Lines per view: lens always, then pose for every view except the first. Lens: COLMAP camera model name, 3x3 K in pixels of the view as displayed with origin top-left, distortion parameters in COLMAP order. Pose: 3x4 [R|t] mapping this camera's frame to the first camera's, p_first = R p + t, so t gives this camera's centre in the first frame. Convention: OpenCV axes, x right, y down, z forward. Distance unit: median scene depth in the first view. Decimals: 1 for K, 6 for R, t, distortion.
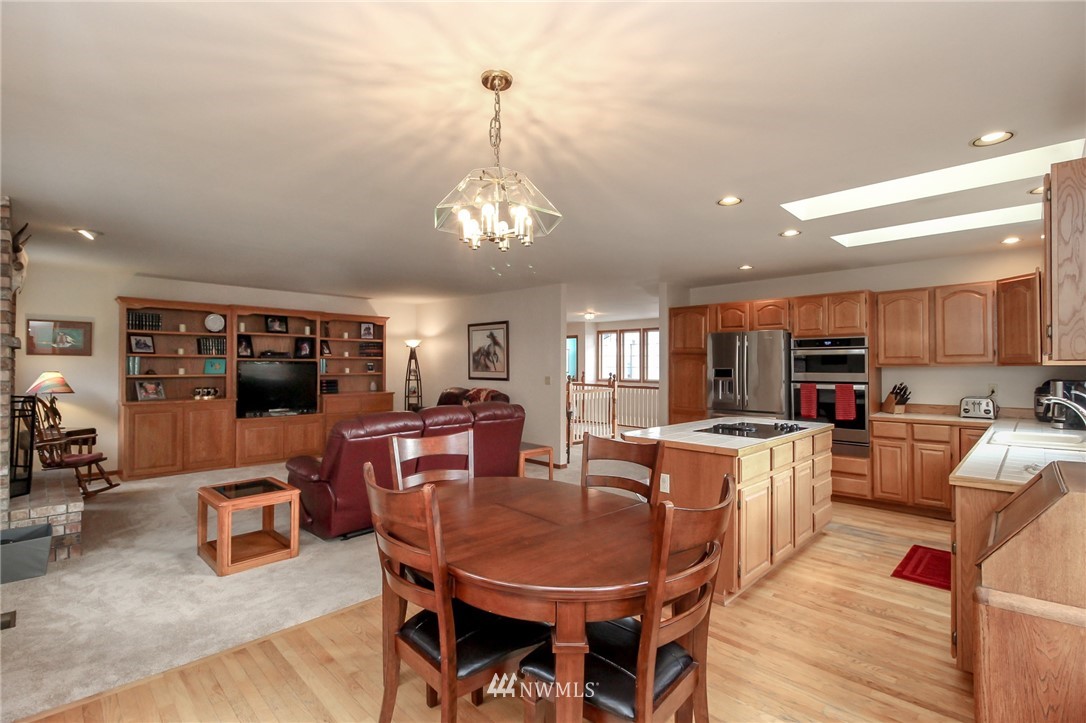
lens RADIAL K [[493.3, 0, 543.0], [0, 493.3, 361.5], [0, 0, 1]] dist [0.018792, -0.000336]
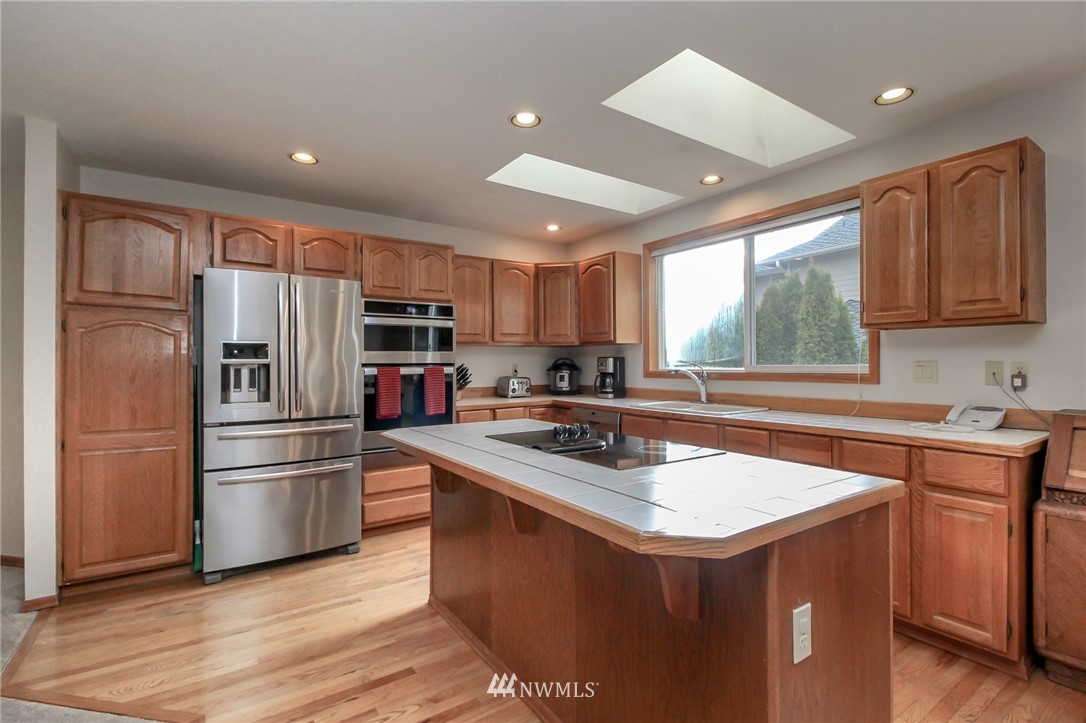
lens RADIAL K [[493.3, 0, 543.0], [0, 493.3, 361.5], [0, 0, 1]] dist [0.018792, -0.000336]
pose [[0.199374, -0.002016, 0.979921, -0.088717], [-0.009615, 0.999946, 0.004014, 0.034283], [-0.979876, -0.010223, 0.199343, 0.703141]]
